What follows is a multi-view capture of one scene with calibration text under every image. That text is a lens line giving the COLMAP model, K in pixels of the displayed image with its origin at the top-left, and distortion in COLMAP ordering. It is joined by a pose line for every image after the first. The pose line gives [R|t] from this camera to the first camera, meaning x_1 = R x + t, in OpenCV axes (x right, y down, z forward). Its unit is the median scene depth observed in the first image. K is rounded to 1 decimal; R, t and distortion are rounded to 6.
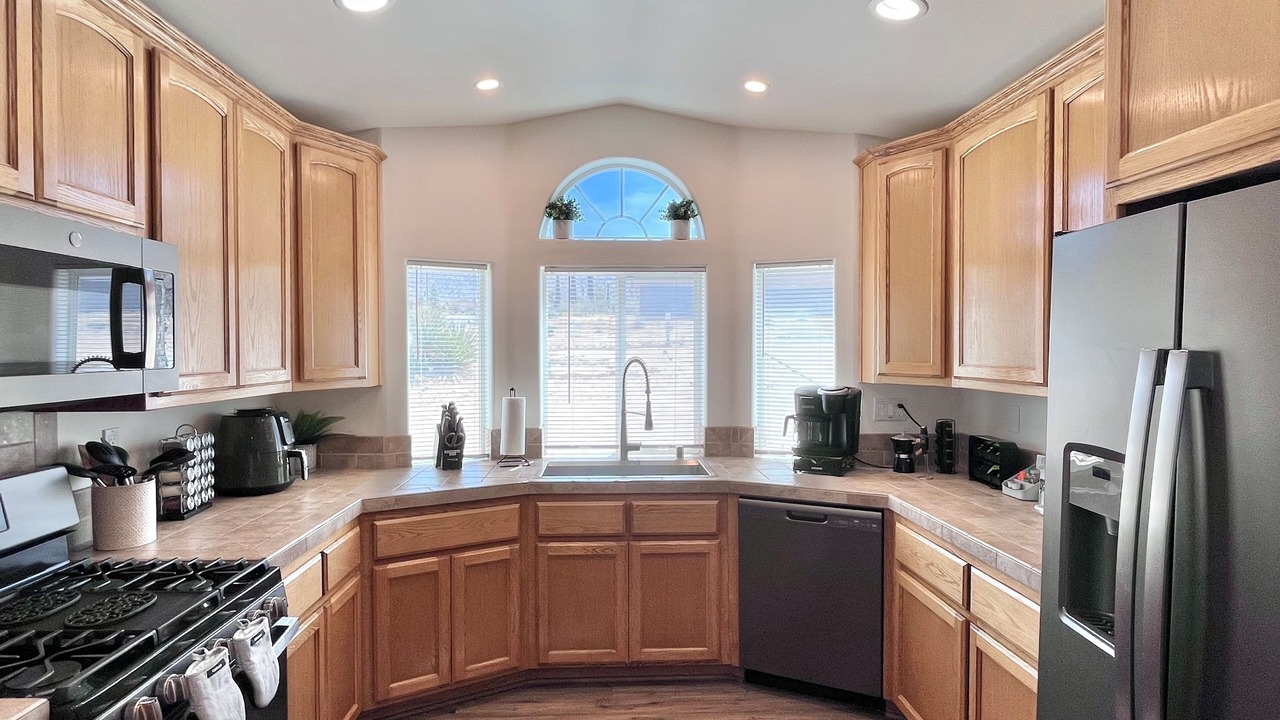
lens RADIAL K [[700.8, 0, 640.0], [0, 700.8, 360.0], [0, 0, 1]] dist [-0.005335, -0.001128]
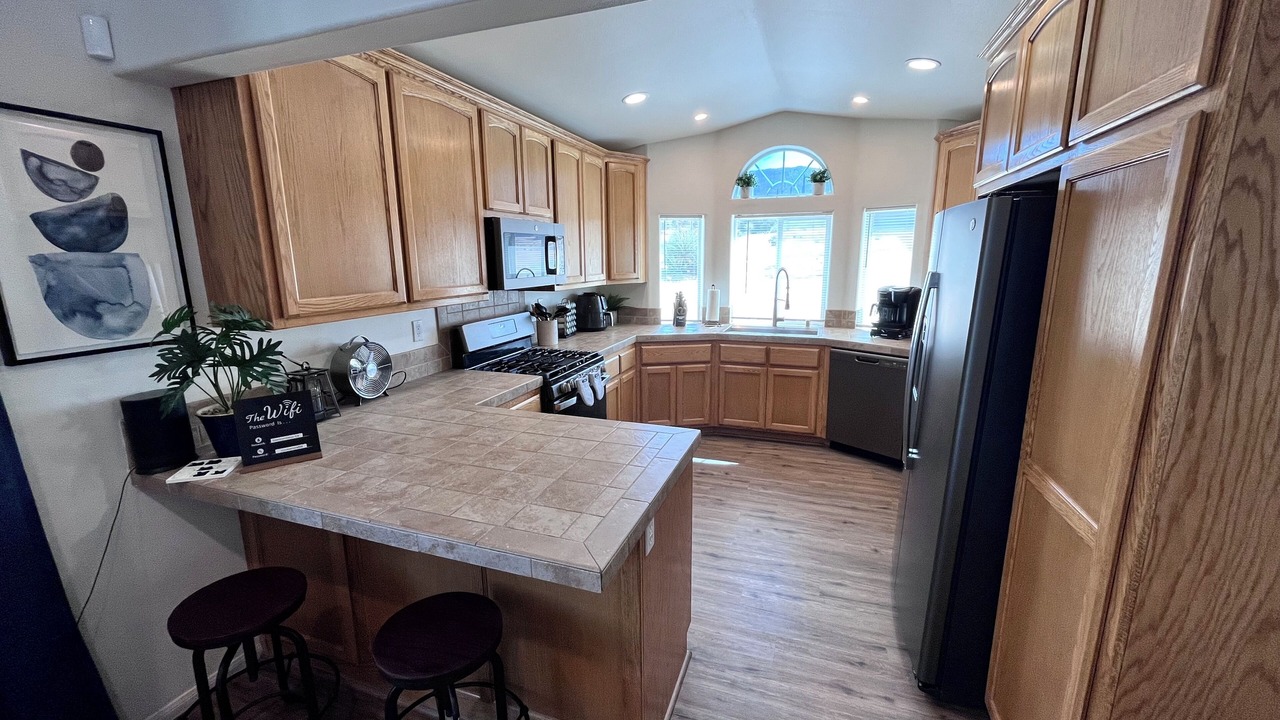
lens RADIAL K [[521.8, 0, 640.0], [0, 521.8, 360.0], [0, 0, 1]] dist [-0.001072, -0.000396]
pose [[0.923735, 0.069580, -0.376659, 0.195119], [0.000125, 0.983307, 0.181952, -0.016873], [0.383032, -0.168123, 0.908307, -0.406231]]
